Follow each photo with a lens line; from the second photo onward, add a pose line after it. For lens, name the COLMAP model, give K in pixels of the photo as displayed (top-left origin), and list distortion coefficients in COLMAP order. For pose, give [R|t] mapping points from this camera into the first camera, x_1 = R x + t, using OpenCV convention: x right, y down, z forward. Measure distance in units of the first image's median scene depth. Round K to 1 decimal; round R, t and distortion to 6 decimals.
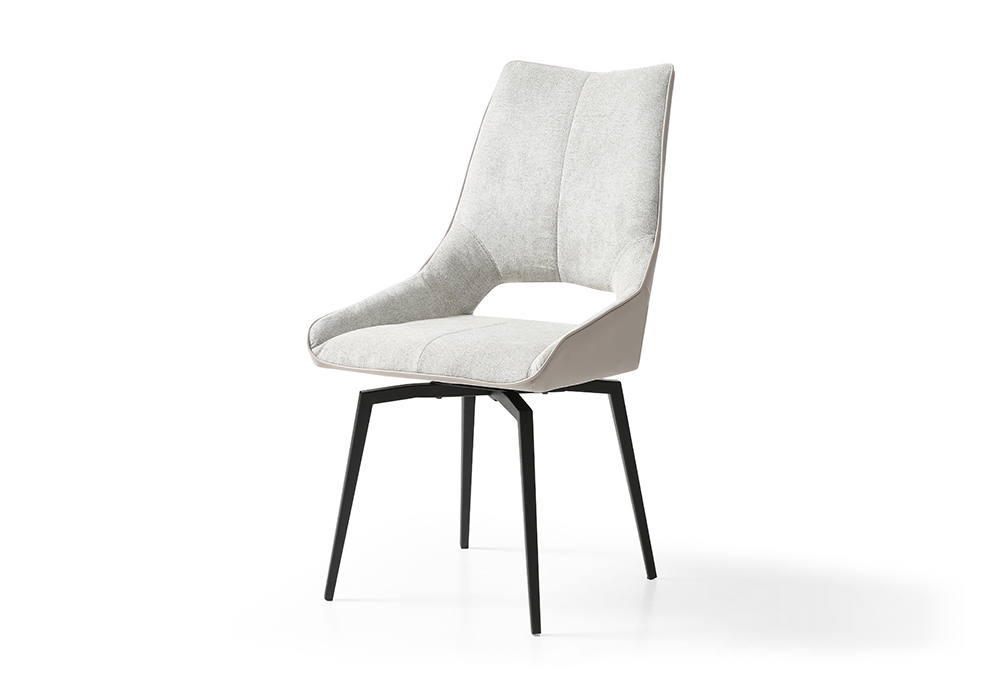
lens RADIAL K [[2390.2, 0, 506.2], [0, 2390.2, 338.6], [0, 0, 1]] dist [0.644921, 0.000000]
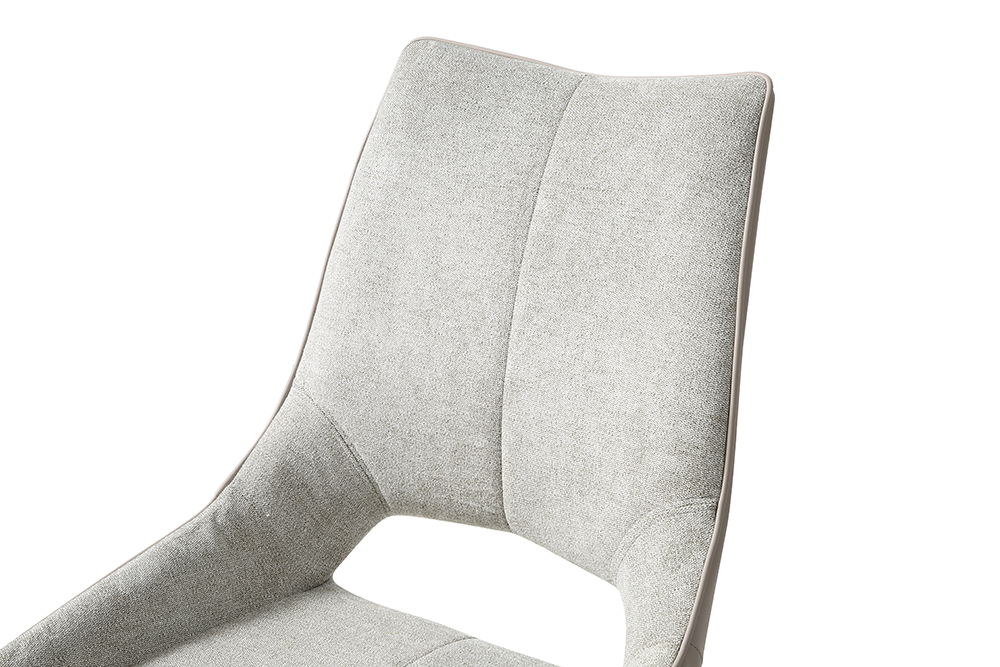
lens RADIAL K [[1656.7, 0, 497.5], [0, 1656.7, 334.3], [0, 0, 1]] dist [0.247138, 0.000000]
pose [[0.997665, 0.016197, -0.066356, 0.041055], [-0.003973, 0.983594, 0.180354, -0.120669], [0.068189, -0.179669, 0.981361, 0.693369]]
